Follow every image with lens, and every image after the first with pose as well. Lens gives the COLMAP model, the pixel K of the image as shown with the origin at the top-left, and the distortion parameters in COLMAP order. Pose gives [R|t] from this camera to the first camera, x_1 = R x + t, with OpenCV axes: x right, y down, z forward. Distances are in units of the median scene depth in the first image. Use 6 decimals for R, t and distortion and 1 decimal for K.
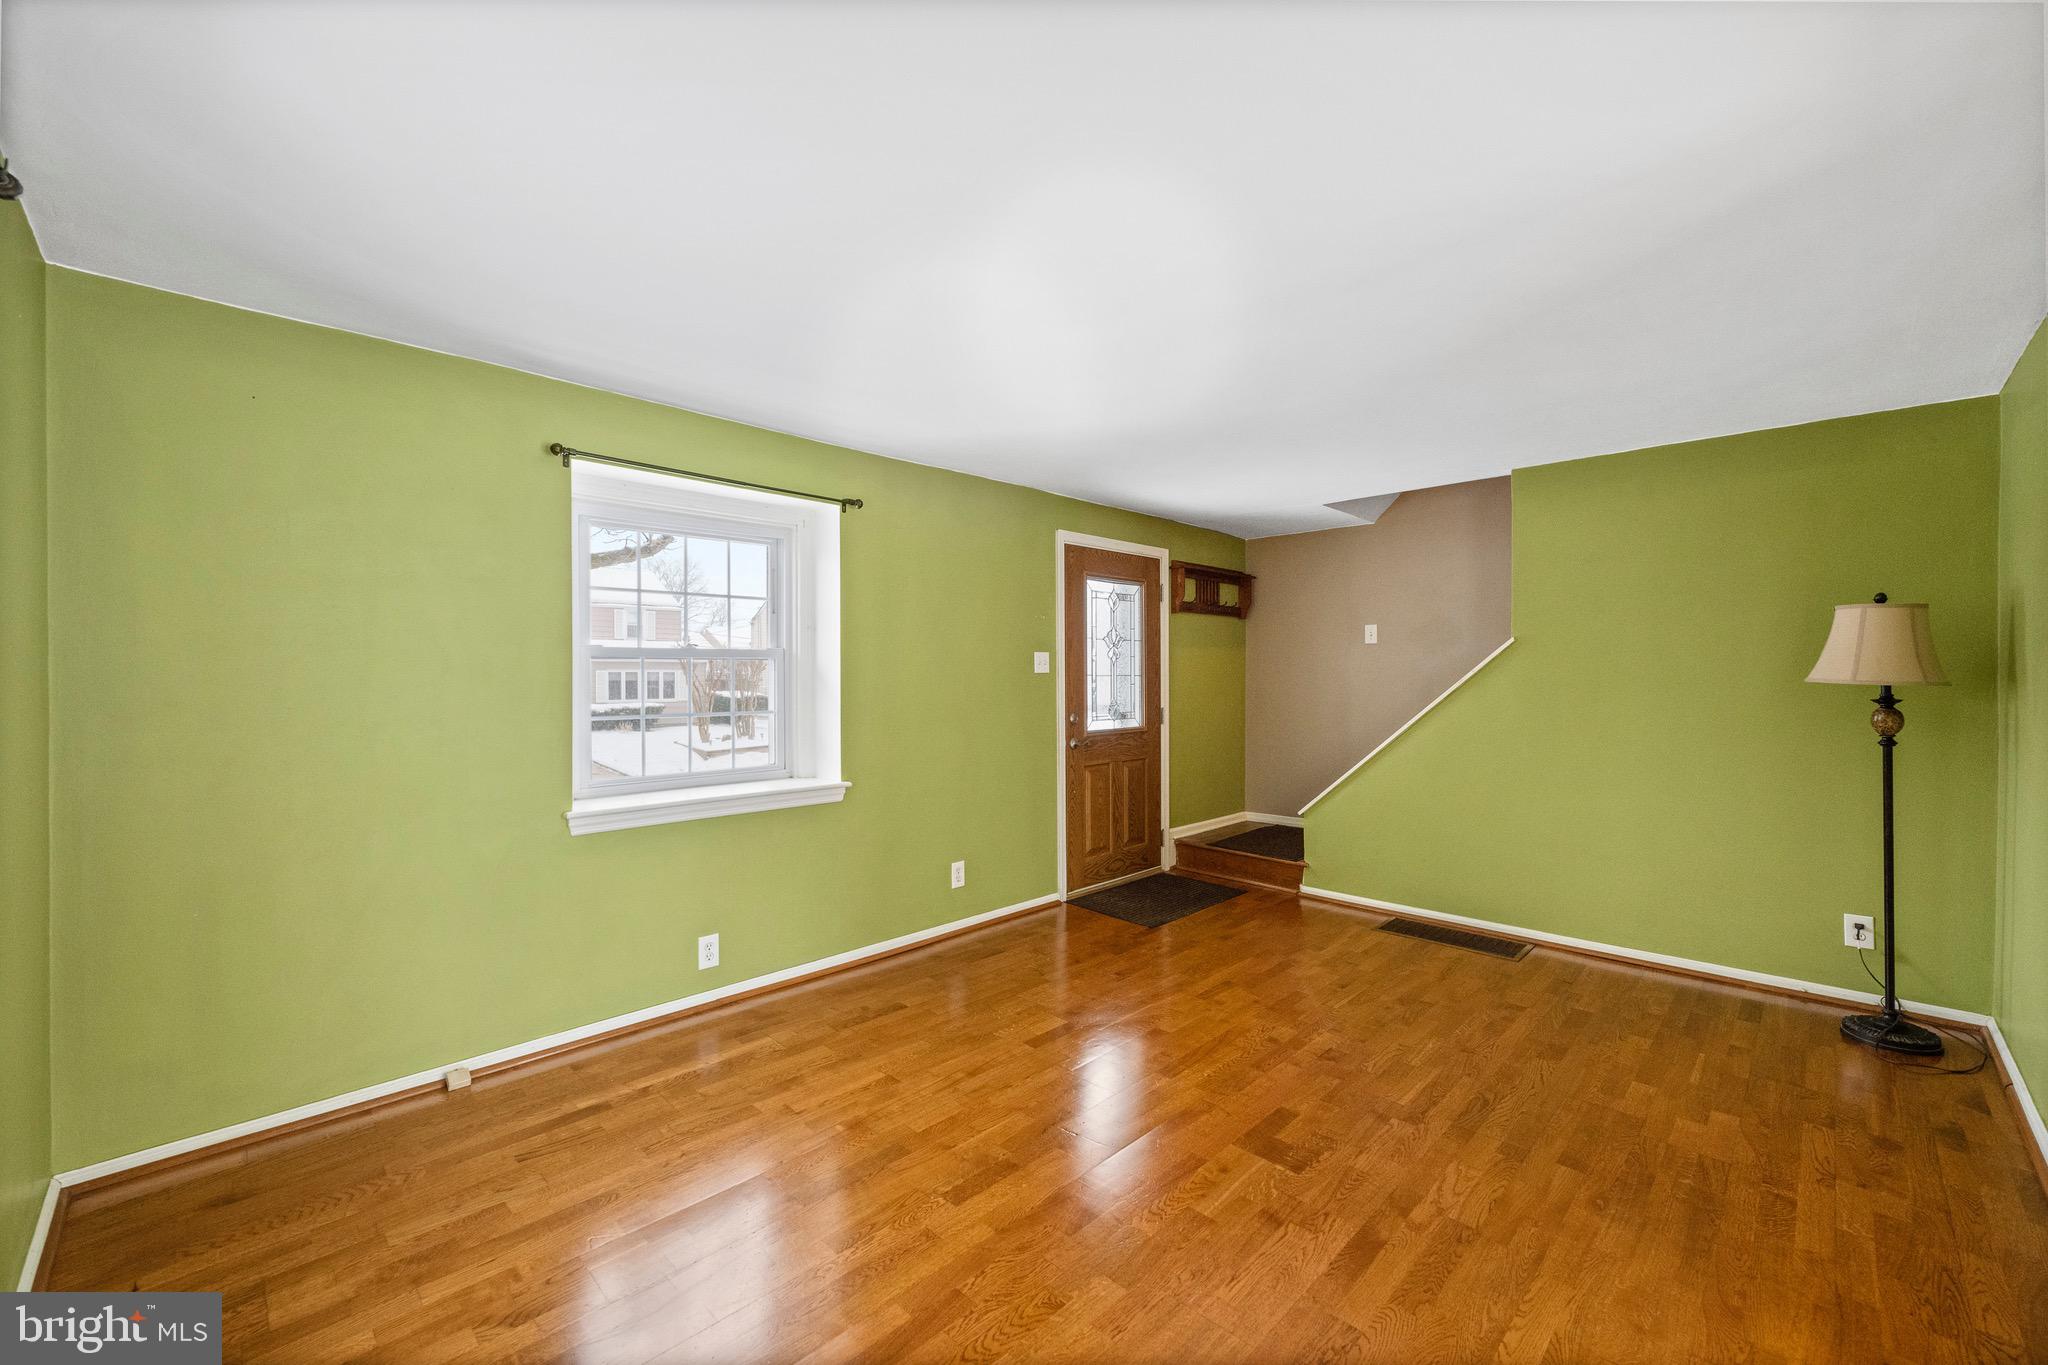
lens RADIAL K [[814.7, 0, 1024.0], [0, 814.7, 682.5], [0, 0, 1]] dist [-0.002408, 0.000116]
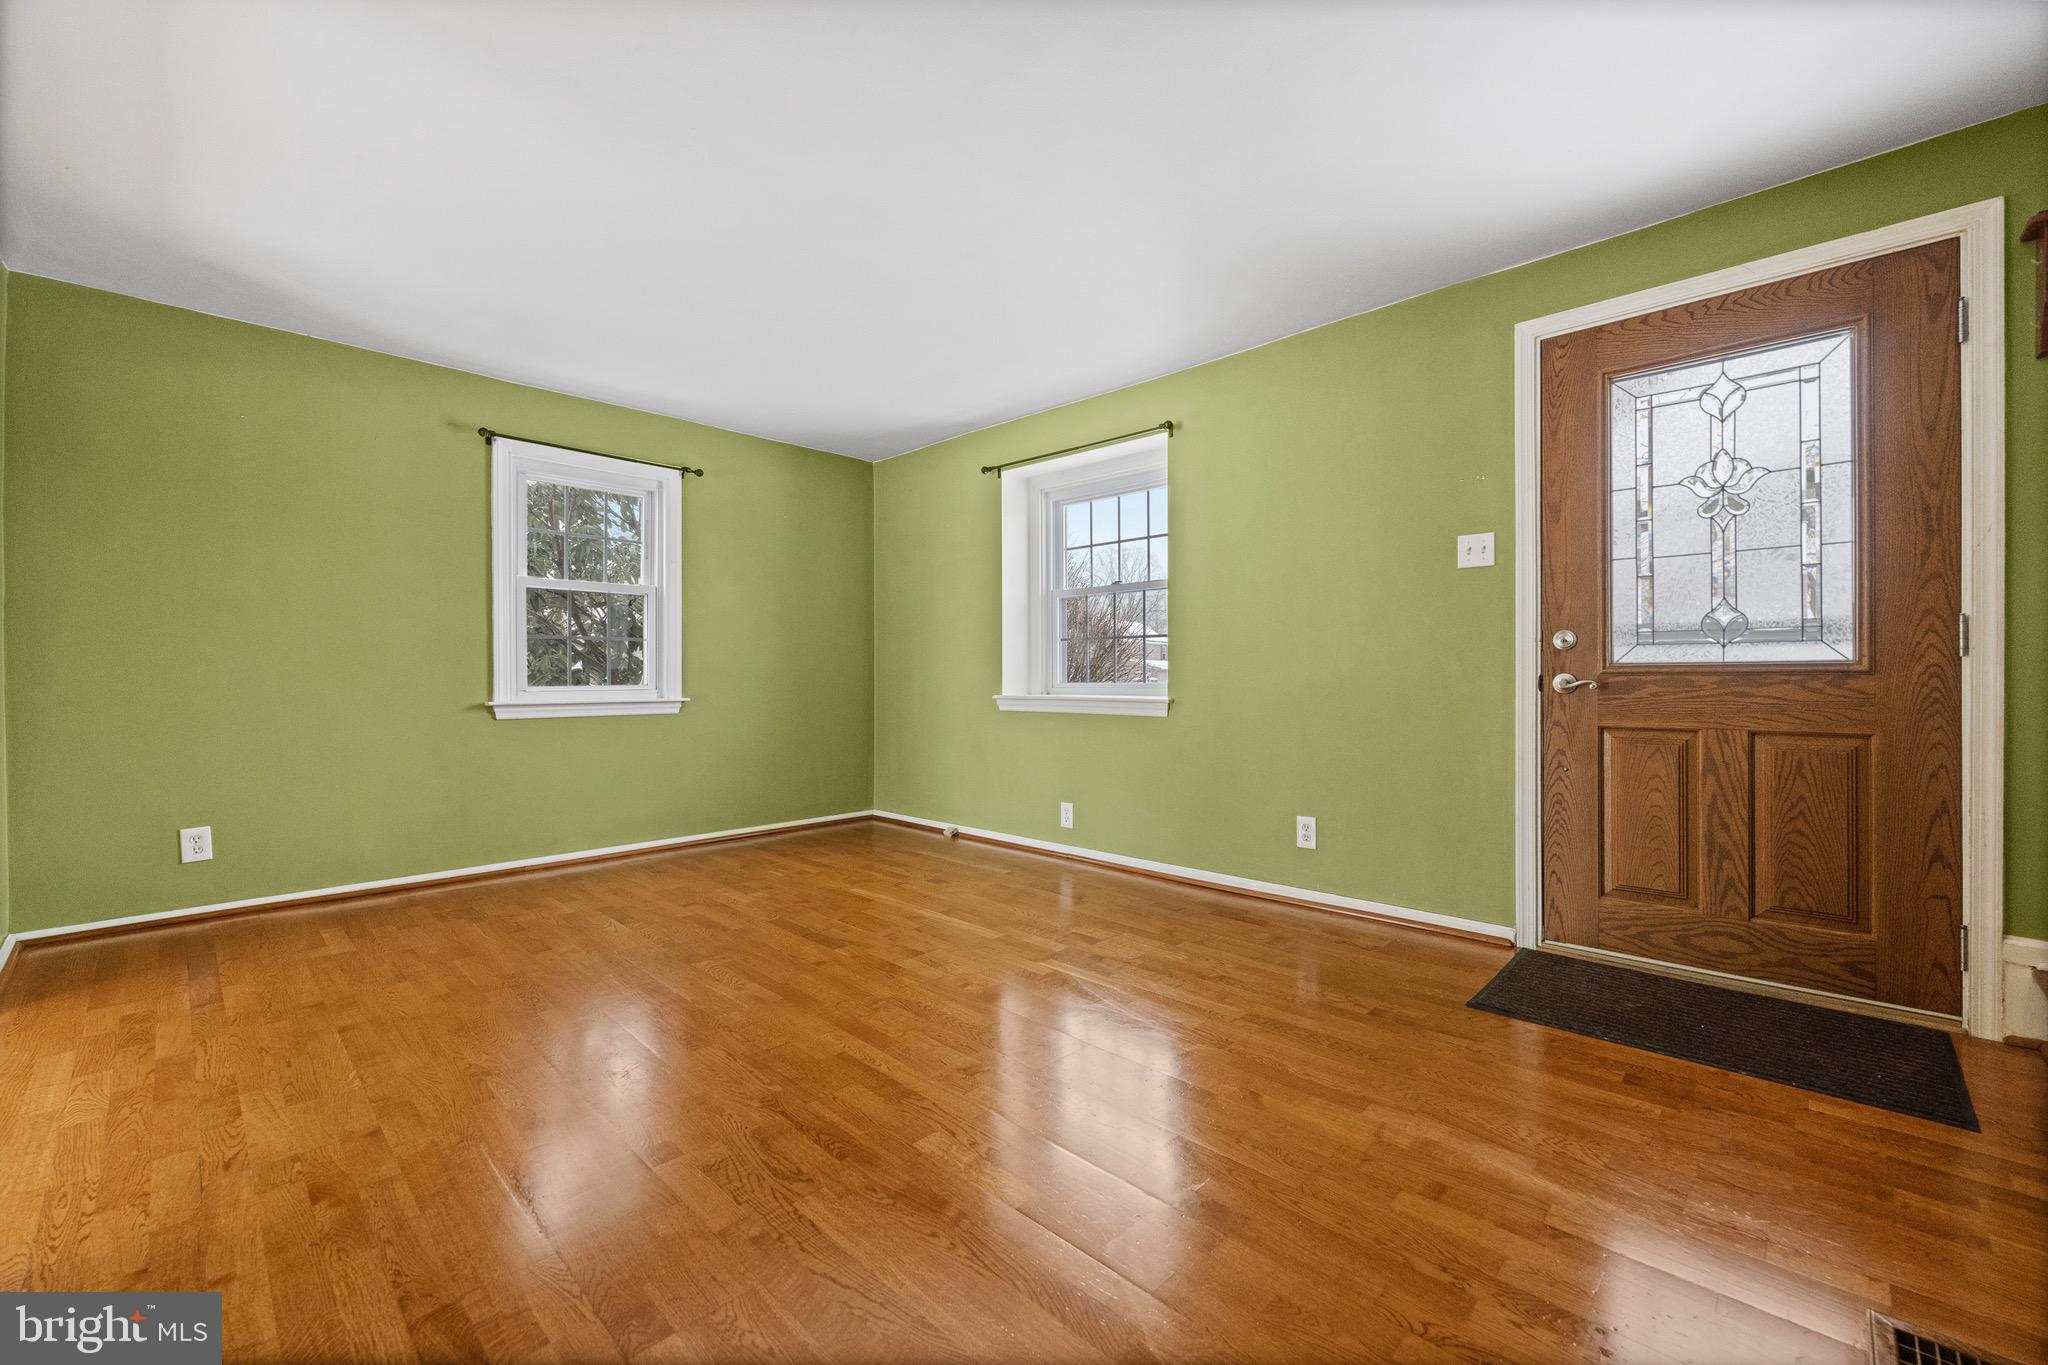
lens RADIAL K [[822.6, 0, 1020.4], [0, 822.6, 670.3], [0, 0, 1]] dist [-0.000050, -0.000121]
pose [[0.015159, -0.003167, -0.999880, 0.657143], [-0.004937, 0.999983, -0.003242, 0.072990], [0.999873, 0.004985, 0.015143, 0.639586]]
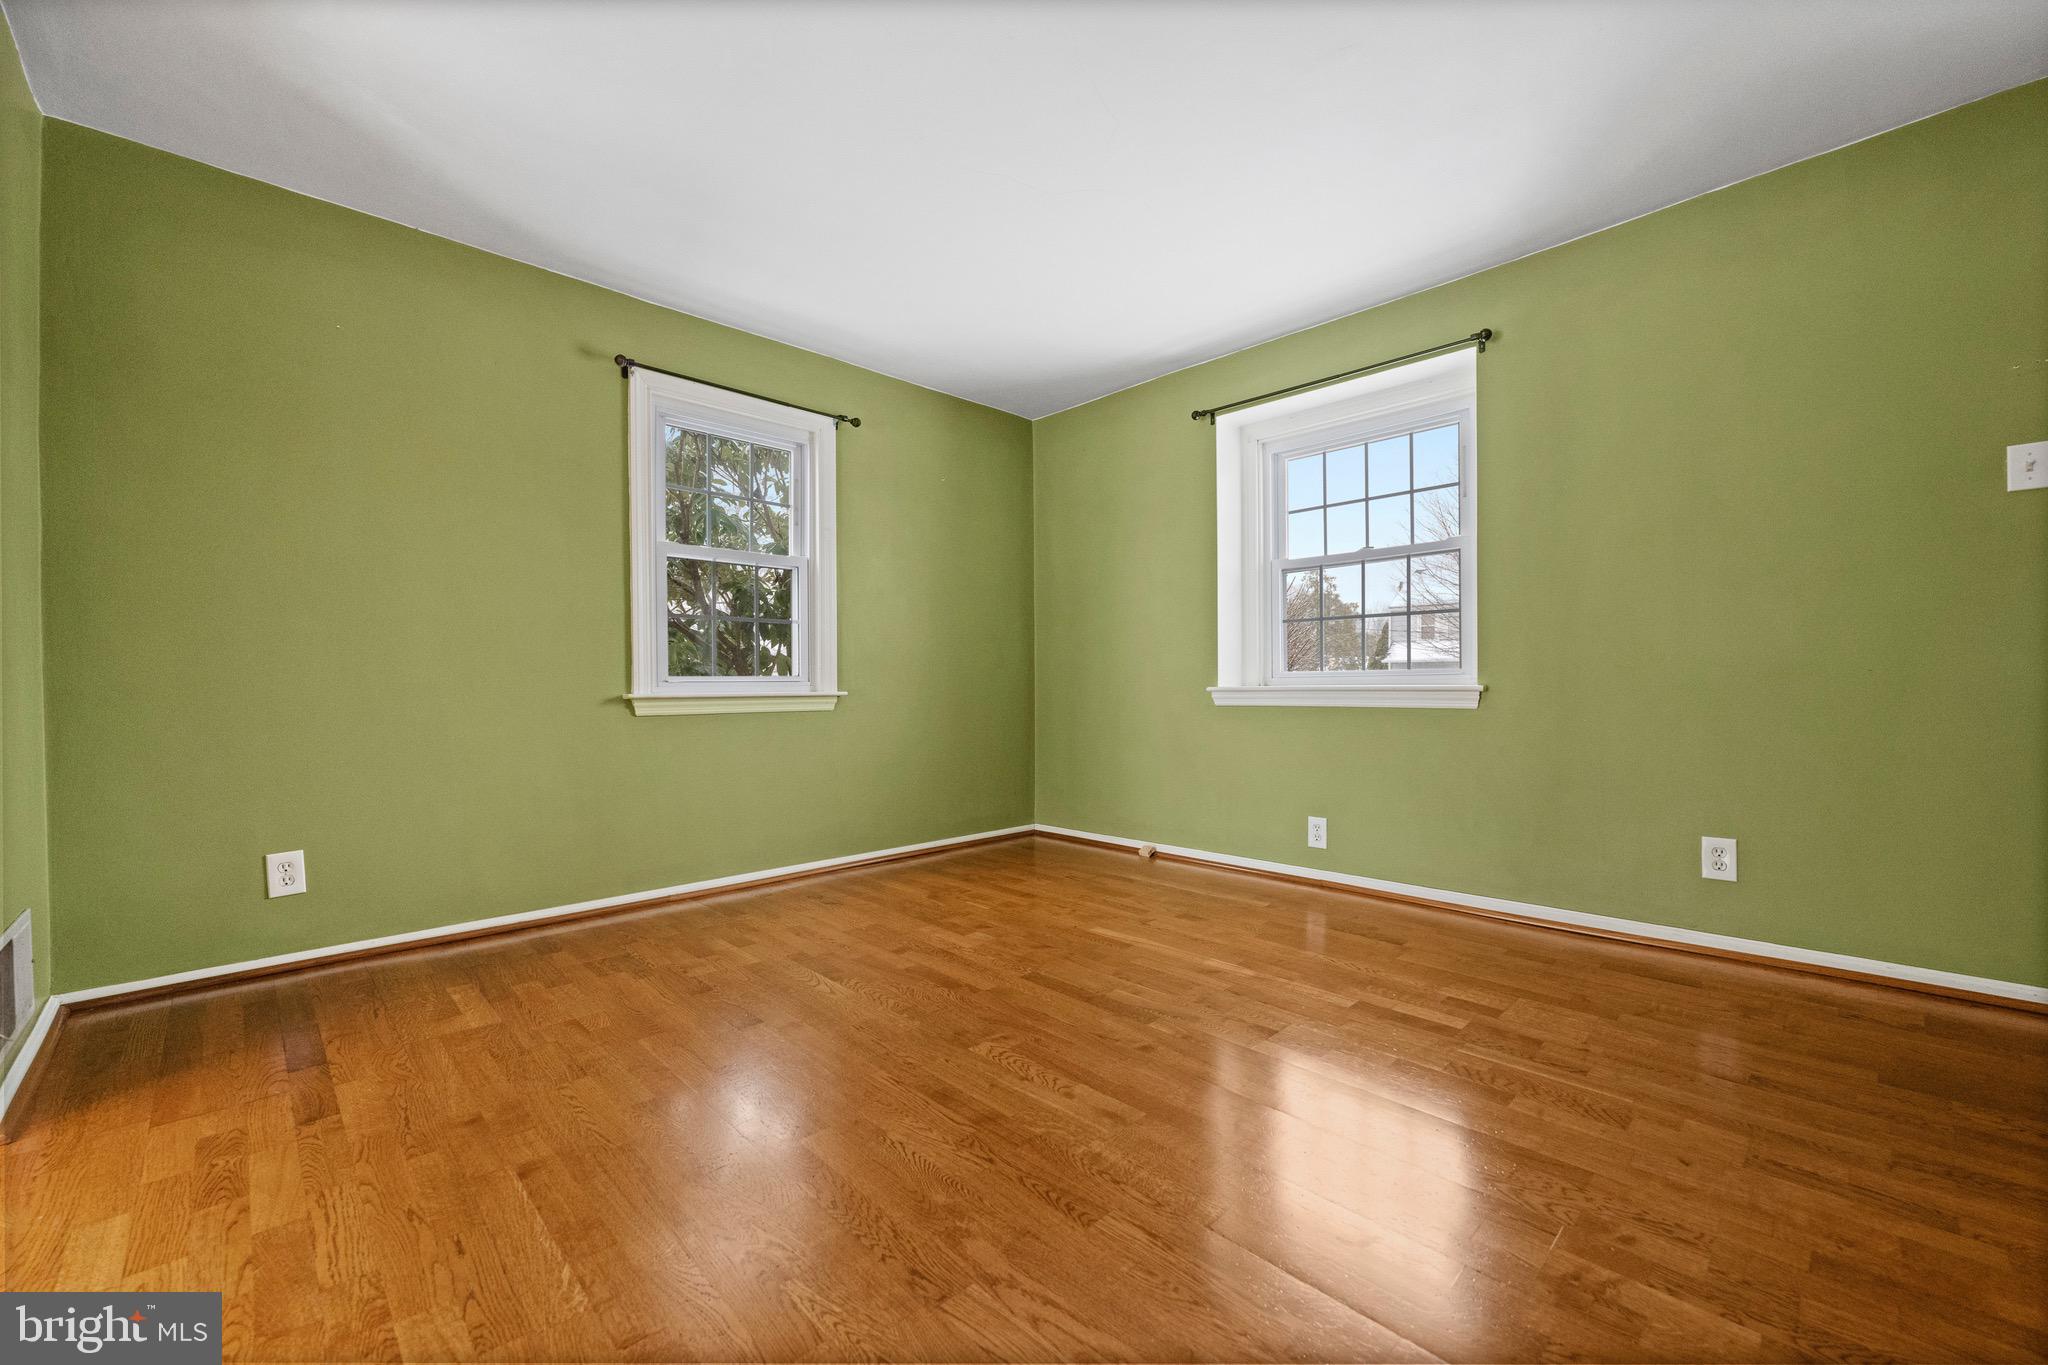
lens RADIAL K [[814.7, 0, 1024.0], [0, 814.7, 682.5], [0, 0, 1]] dist [-0.002408, 0.000116]
pose [[-0.015257, 0.000212, -0.999884, 0.479137], [0.000086, 1.000000, 0.000211, 0.095570], [0.999884, -0.000083, -0.015257, 0.448856]]
